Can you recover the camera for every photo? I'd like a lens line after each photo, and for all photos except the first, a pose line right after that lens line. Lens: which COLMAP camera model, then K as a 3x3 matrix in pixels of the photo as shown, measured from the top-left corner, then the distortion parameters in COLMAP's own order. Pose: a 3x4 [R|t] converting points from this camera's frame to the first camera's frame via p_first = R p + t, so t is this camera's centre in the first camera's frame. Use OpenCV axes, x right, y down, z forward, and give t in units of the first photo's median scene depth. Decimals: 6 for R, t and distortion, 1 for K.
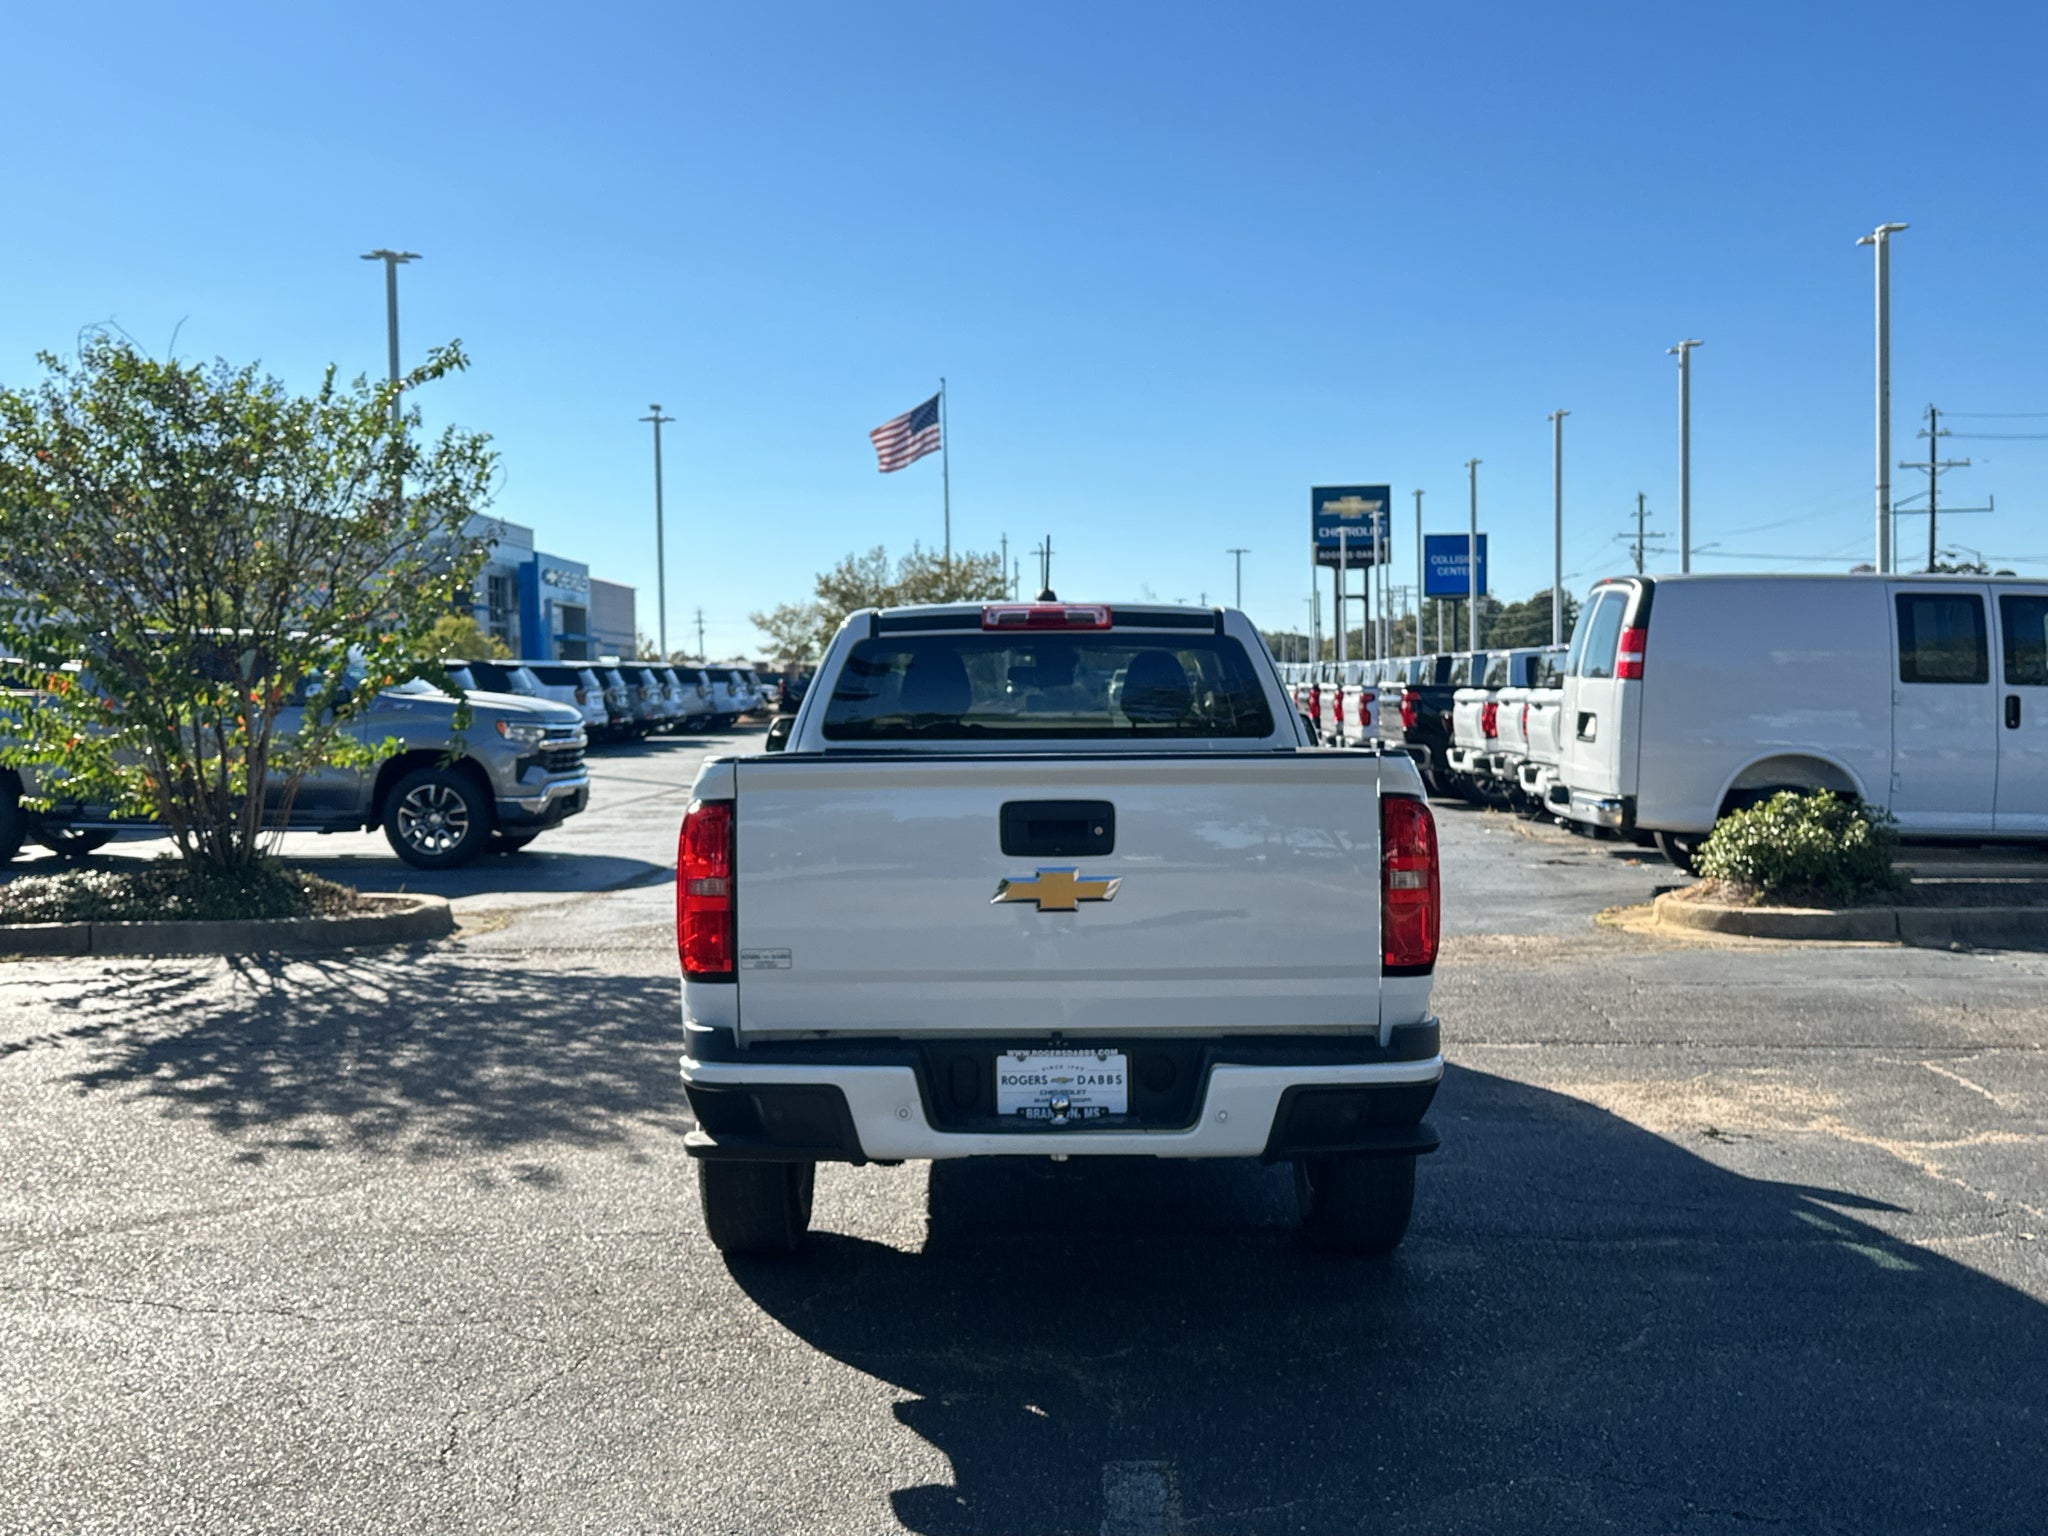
lens RADIAL K [[2238.6, 0, 1011.6], [0, 2238.6, 769.1], [0, 0, 1]] dist [0.052607, -0.011228]
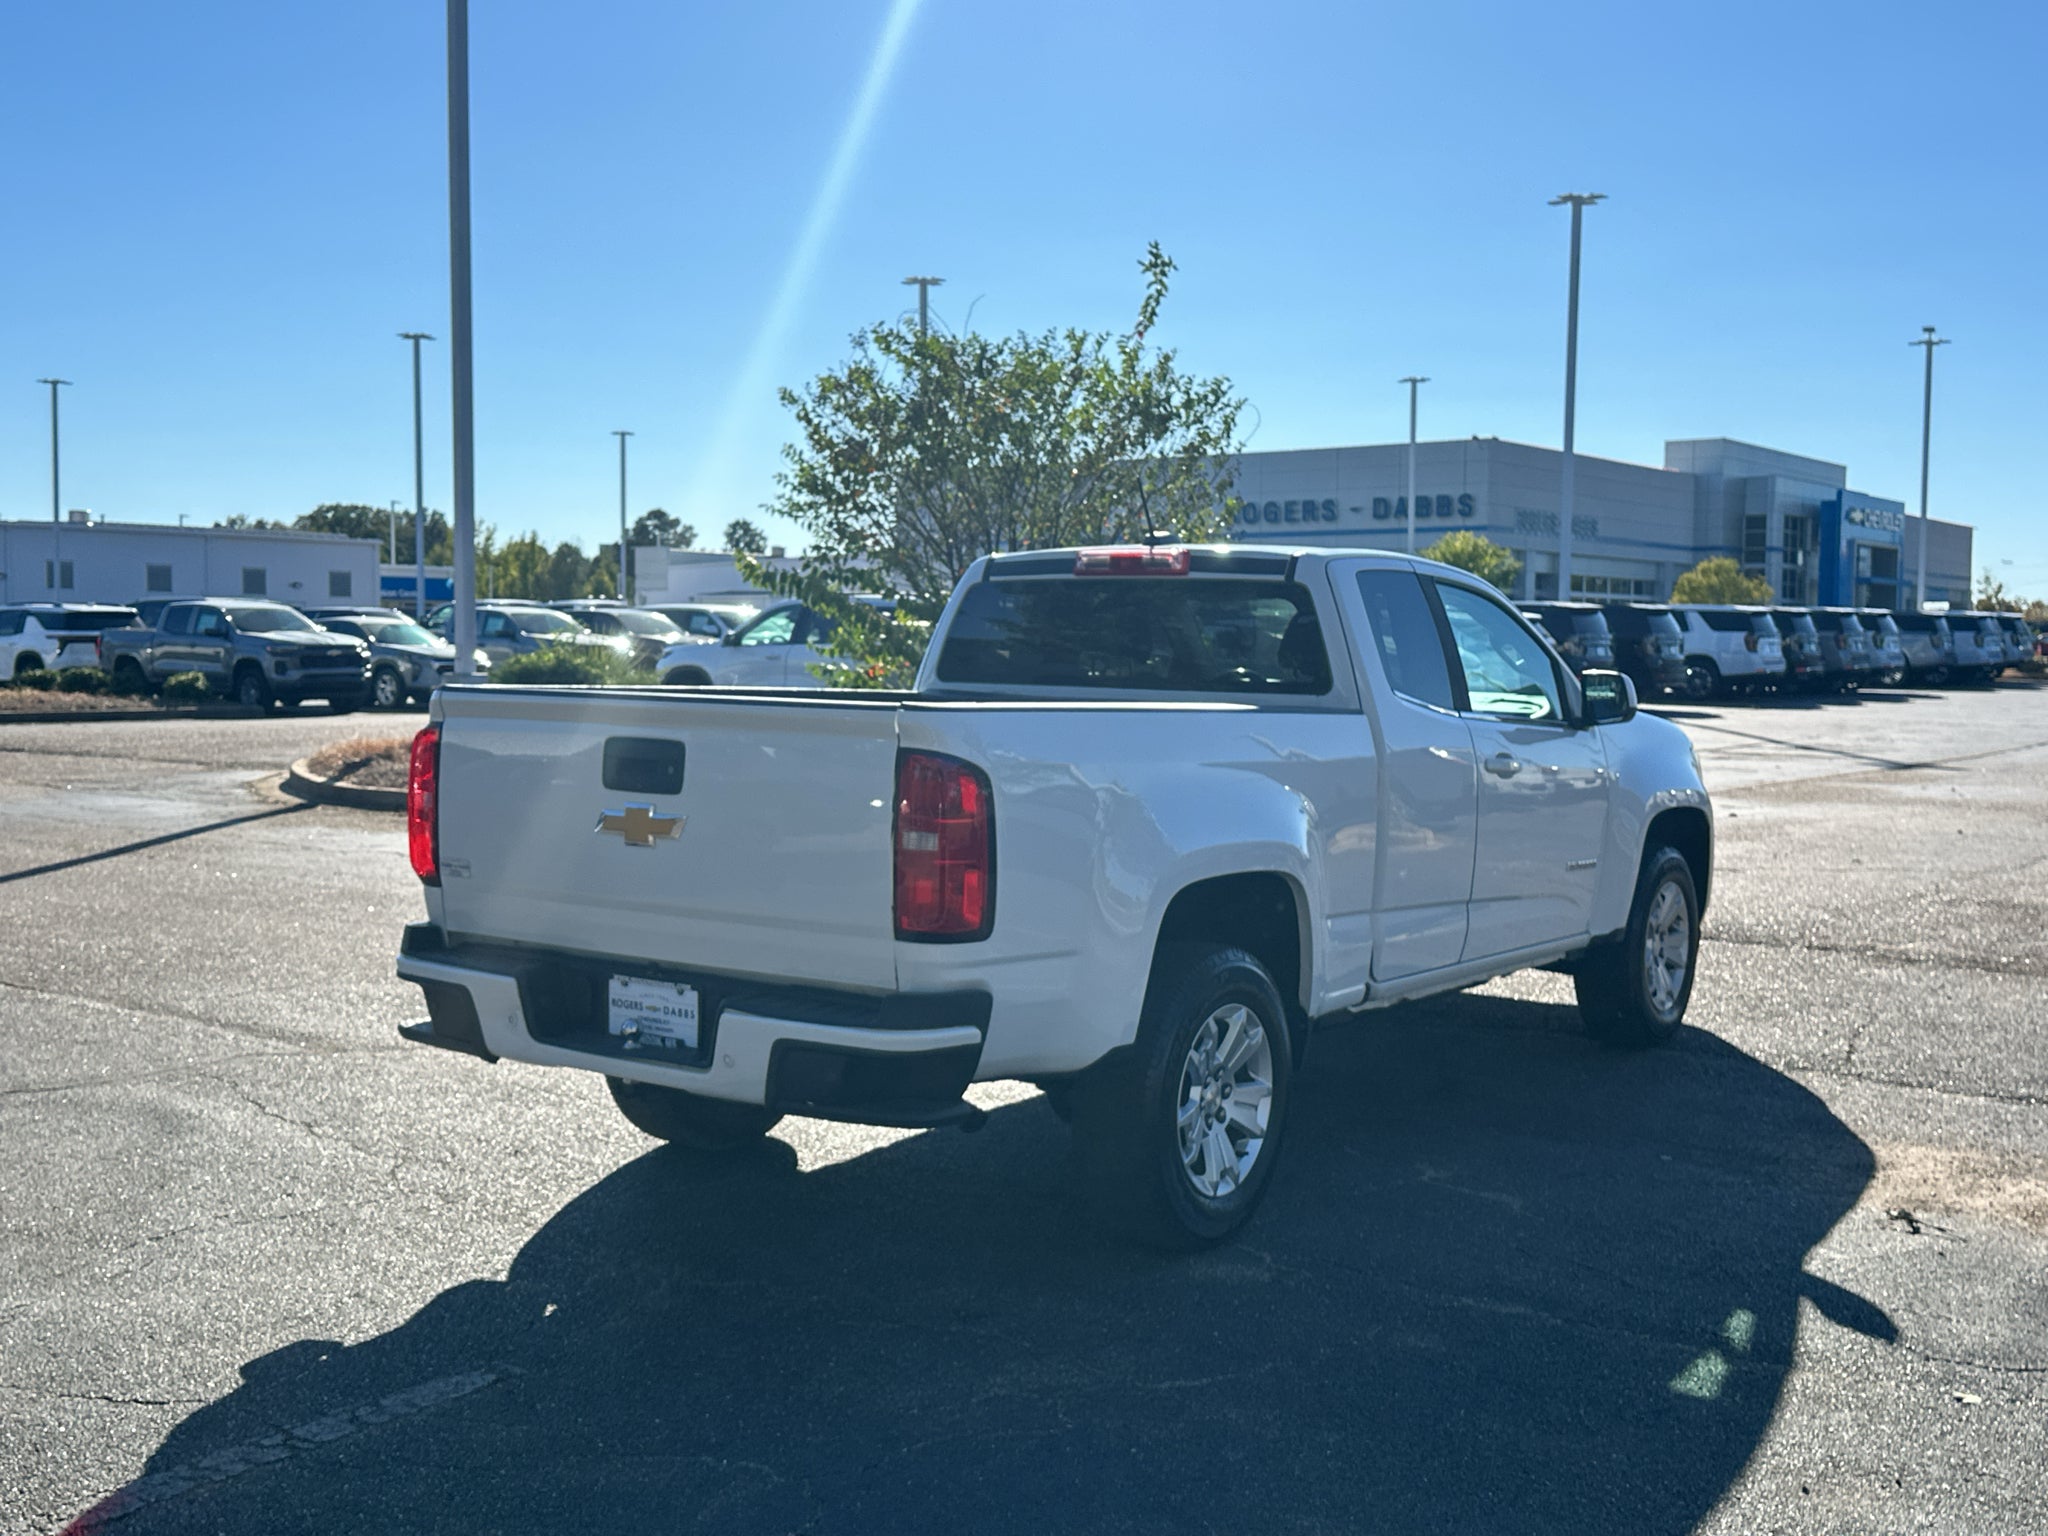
lens RADIAL K [[2238.6, 0, 1011.6], [0, 2238.6, 769.1], [0, 0, 1]] dist [0.052607, -0.011228]
pose [[0.802039, 0.056776, -0.594567, 0.312552], [-0.041595, 0.998364, 0.039226, -0.008031], [0.595822, -0.006729, 0.803088, 0.107948]]
